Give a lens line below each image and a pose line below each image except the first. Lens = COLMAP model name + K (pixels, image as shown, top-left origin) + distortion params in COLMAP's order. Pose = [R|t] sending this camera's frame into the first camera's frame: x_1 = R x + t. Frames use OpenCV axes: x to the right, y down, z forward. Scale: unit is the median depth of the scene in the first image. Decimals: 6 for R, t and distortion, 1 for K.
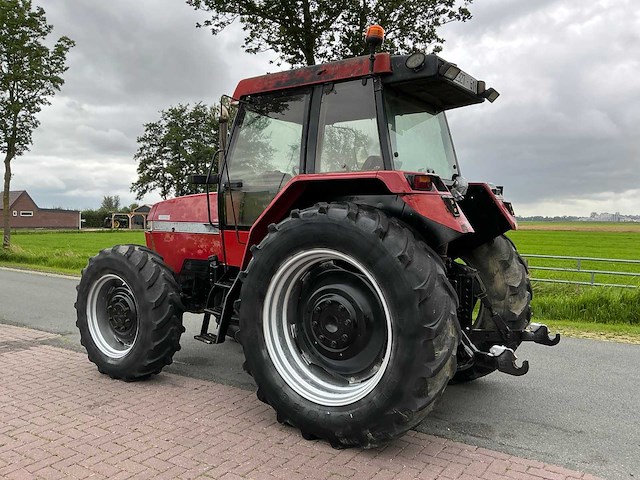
lens RADIAL K [[530.7, 0, 317.6], [0, 530.7, 240.1], [0, 0, 1]] dist [0.133532, -0.258211]
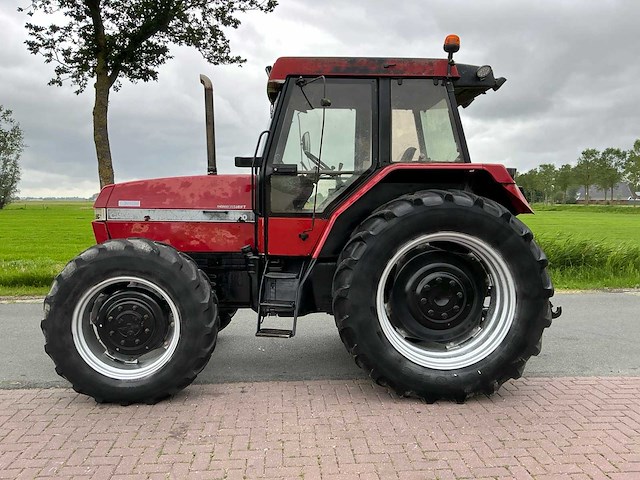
lens RADIAL K [[530.7, 0, 317.6], [0, 530.7, 240.1], [0, 0, 1]] dist [0.133532, -0.258211]
pose [[0.794125, -0.053217, 0.605420, -0.729610], [0.028649, 0.998329, 0.050175, -0.025421], [-0.607079, -0.022501, 0.794323, 0.223684]]
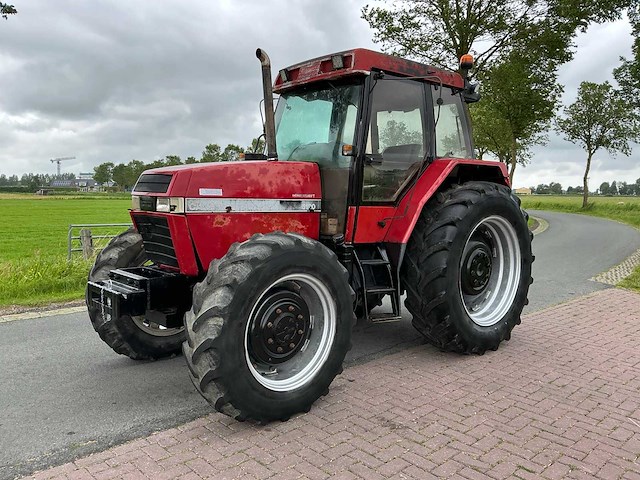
lens RADIAL K [[530.7, 0, 317.6], [0, 530.7, 240.1], [0, 0, 1]] dist [0.133532, -0.258211]
pose [[0.225039, -0.095628, 0.969646, -1.208352], [0.029914, 0.995381, 0.091223, -0.051357], [-0.973890, 0.008477, 0.226860, 0.929692]]
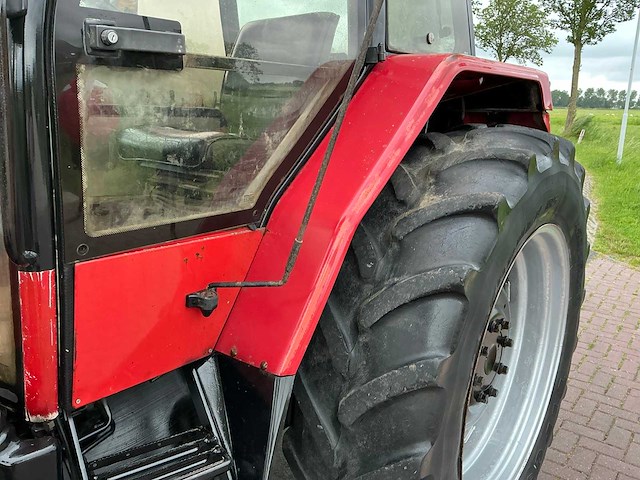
lens RADIAL K [[530.7, 0, 317.6], [0, 530.7, 240.1], [0, 0, 1]] dist [0.133532, -0.258211]
pose [[0.054803, -0.258341, 0.964498, -0.399782], [0.018281, 0.966048, 0.257717, -0.085861], [-0.998330, 0.003508, 0.057665, 0.968593]]
